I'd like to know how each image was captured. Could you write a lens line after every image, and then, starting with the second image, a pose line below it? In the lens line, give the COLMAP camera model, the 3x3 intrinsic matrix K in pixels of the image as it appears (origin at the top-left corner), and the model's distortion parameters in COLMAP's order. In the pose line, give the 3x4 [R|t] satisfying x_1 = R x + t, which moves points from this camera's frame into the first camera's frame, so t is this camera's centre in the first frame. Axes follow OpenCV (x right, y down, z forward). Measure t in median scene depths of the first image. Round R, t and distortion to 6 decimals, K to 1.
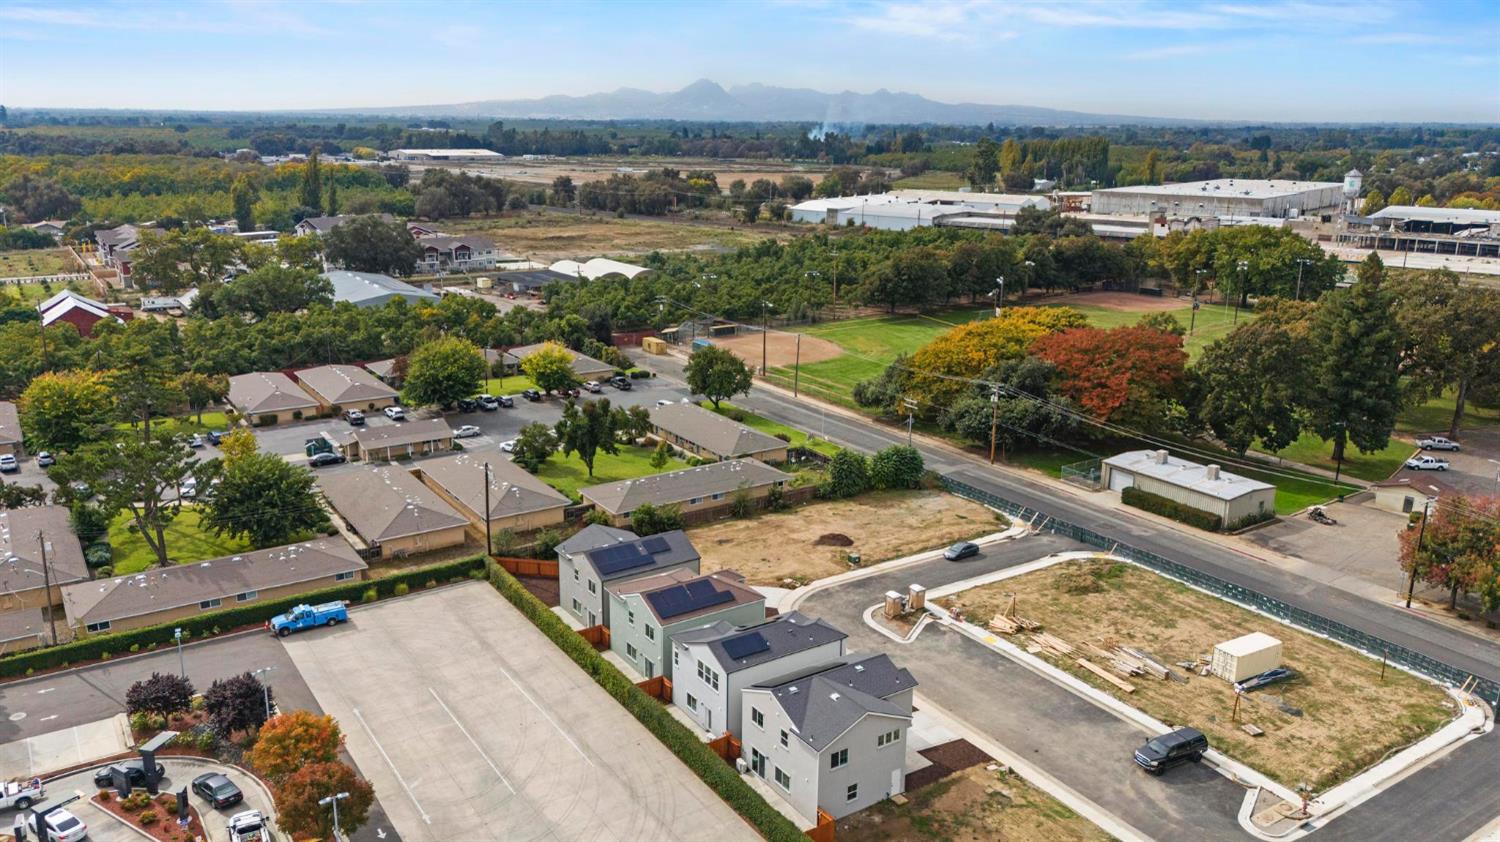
lens RADIAL K [[1098.7, 0, 746.1], [0, 1098.7, 421.4], [0, 0, 1]] dist [0.071038, -0.061037]
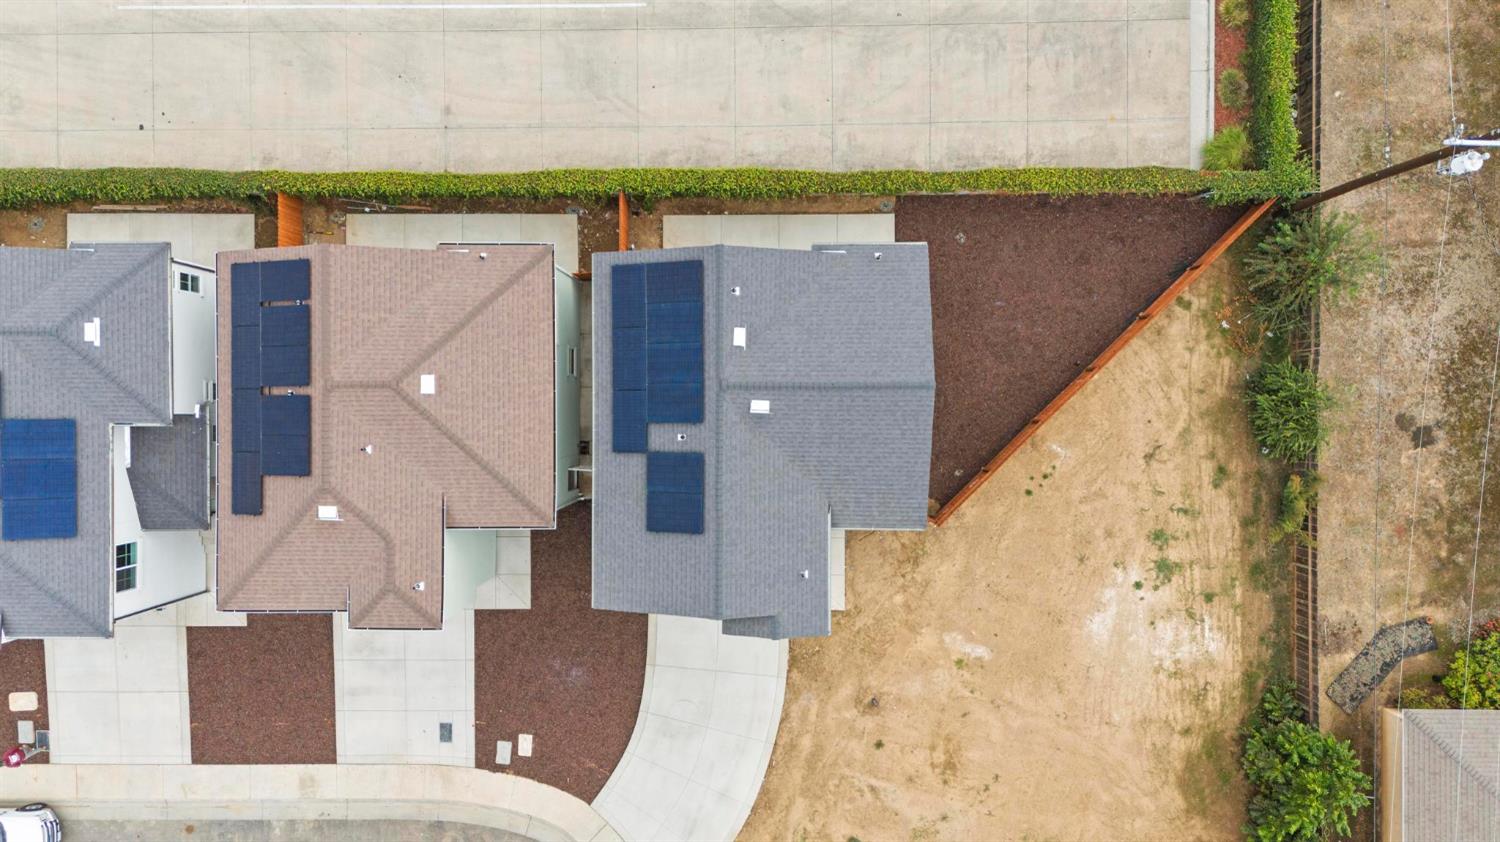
lens RADIAL K [[1098.7, 0, 757.6], [0, 1098.7, 419.9], [0, 0, 1]] dist [0.071038, -0.061037]
pose [[-0.550717, 0.834652, 0.008139, -0.112178], [-0.201195, -0.142203, 0.969174, -0.176964], [0.810081, 0.532103, 0.246241, 0.924525]]
